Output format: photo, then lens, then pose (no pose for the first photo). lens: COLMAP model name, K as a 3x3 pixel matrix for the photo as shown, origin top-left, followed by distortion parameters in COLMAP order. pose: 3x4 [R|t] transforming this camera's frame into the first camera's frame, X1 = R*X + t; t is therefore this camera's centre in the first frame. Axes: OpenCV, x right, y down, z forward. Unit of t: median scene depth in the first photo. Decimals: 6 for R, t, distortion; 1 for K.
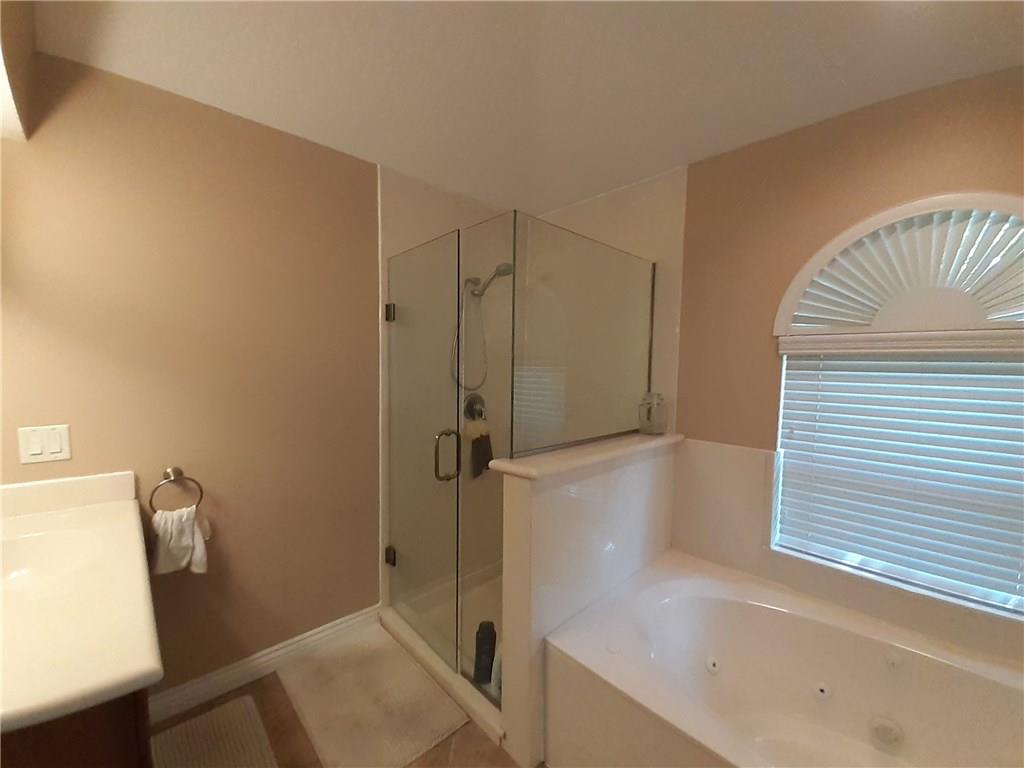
lens RADIAL K [[402.9, 0, 507.2], [0, 402.9, 387.7], [0, 0, 1]] dist [0.023999, -0.016905]
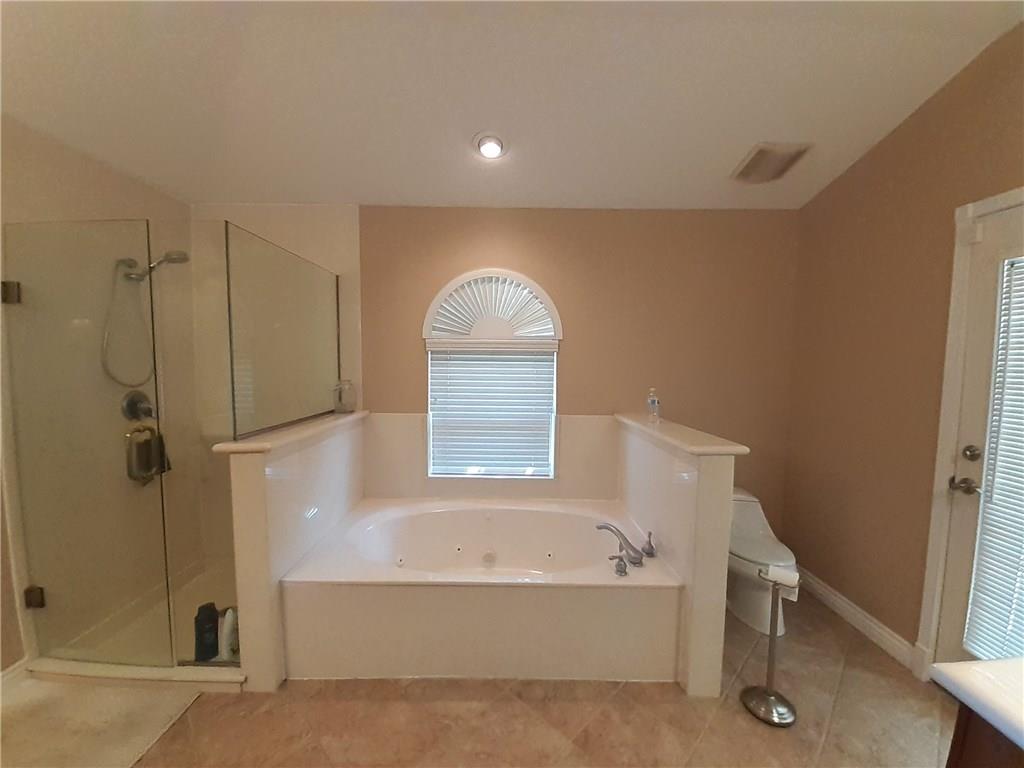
lens RADIAL K [[402.9, 0, 507.2], [0, 402.9, 387.7], [0, 0, 1]] dist [0.023999, -0.016905]
pose [[0.690805, -0.057528, 0.720749, -0.231376], [0.045097, 0.998317, 0.036460, 0.016691], [-0.721633, 0.007317, 0.692237, -0.283165]]
